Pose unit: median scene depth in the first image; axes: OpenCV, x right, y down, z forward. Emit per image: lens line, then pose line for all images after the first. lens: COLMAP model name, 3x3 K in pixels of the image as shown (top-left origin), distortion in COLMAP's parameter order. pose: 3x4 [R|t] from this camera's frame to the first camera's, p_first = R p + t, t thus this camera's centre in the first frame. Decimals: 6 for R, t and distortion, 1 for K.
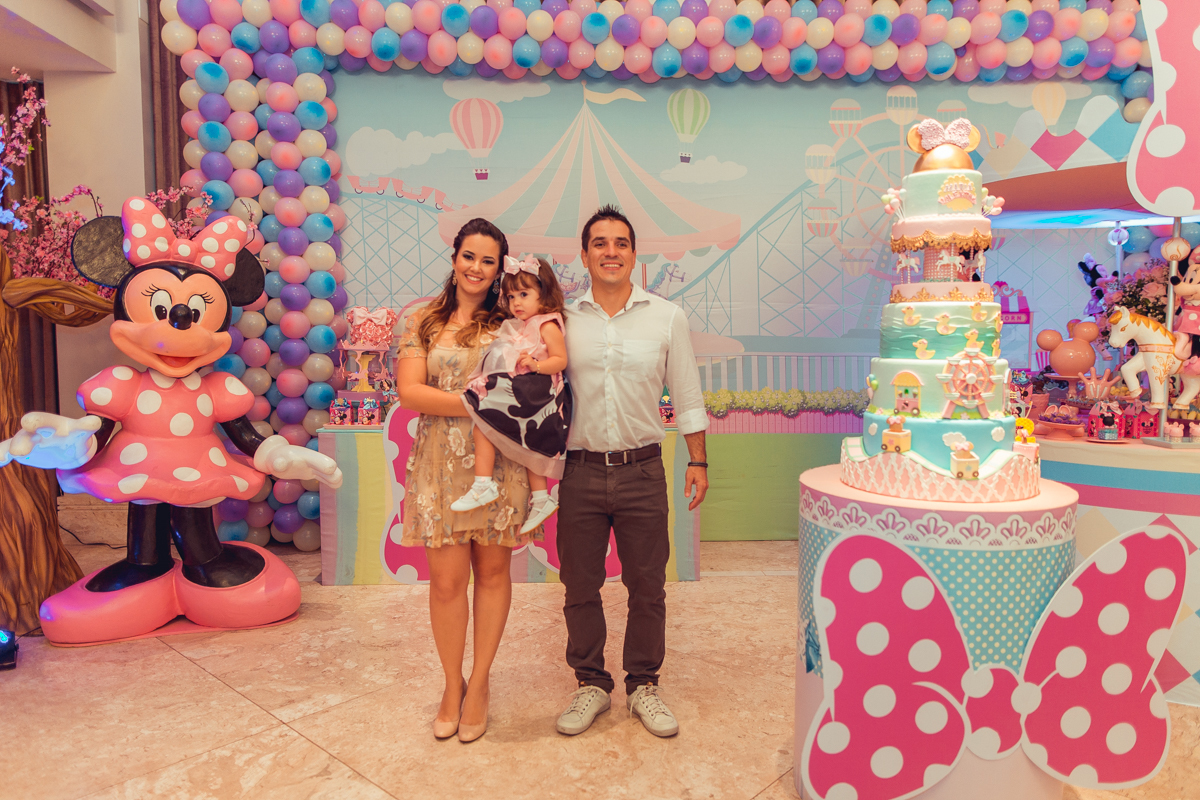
lens RADIAL K [[821.8, 0, 601.5], [0, 821.8, 395.0], [0, 0, 1]] dist [0.000979, -0.001749]
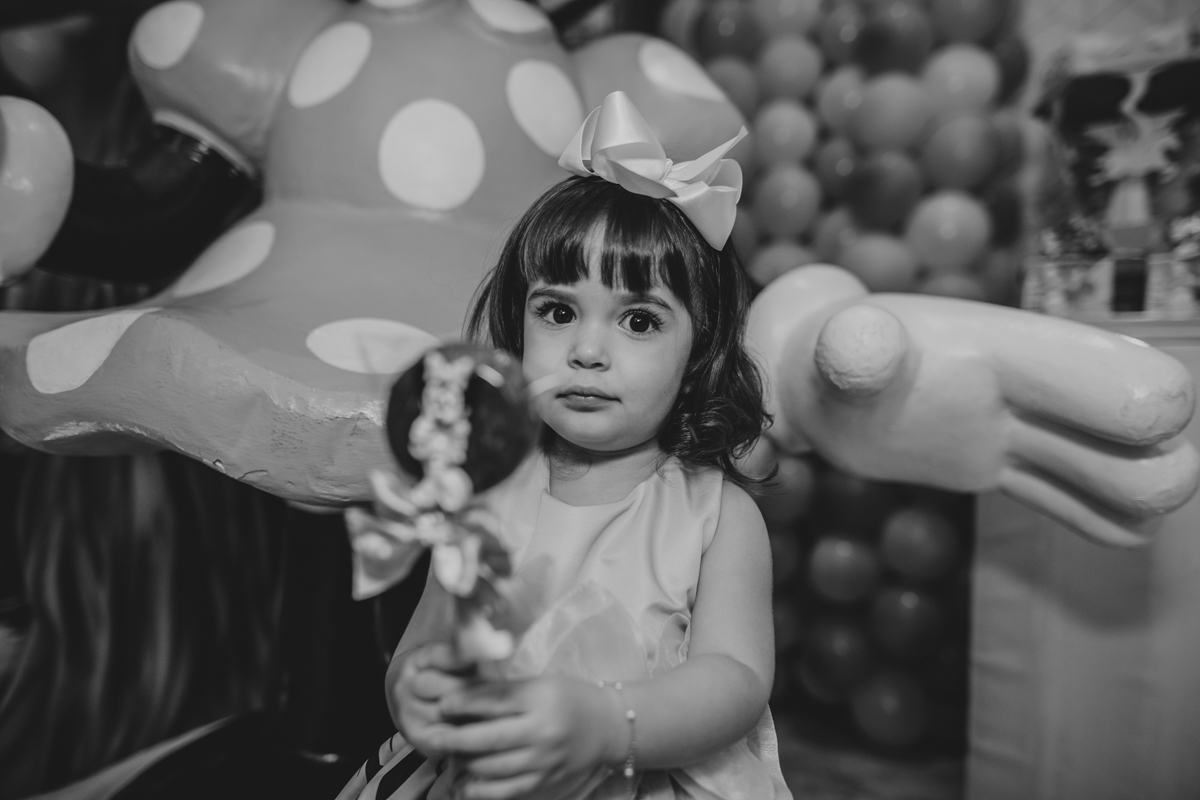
lens RADIAL K [[823.0, 0, 601.1], [0, 823.0, 395.1], [0, 0, 1]] dist [0.001550, 0.000430]
pose [[0.795581, 0.006981, -0.605808, -0.276851], [-0.088622, 0.990519, -0.104968, 0.098622], [0.599331, 0.137199, 0.788656, 0.712125]]
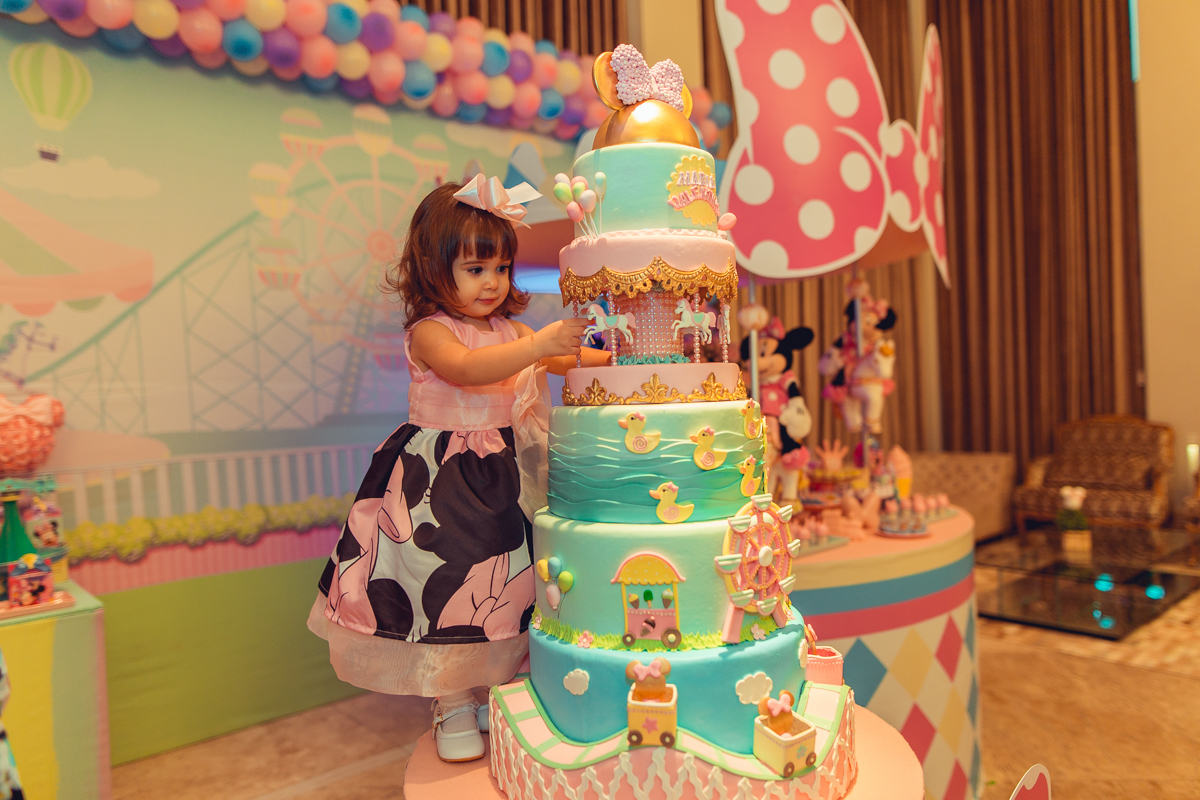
lens RADIAL K [[821.8, 0, 601.5], [0, 821.8, 395.0], [0, 0, 1]] dist [0.000979, -0.001749]
pose [[0.771533, -0.032020, 0.635383, 0.028018], [0.082442, 0.995343, -0.049947, -0.048252], [-0.630825, 0.090918, 0.770580, 0.321399]]
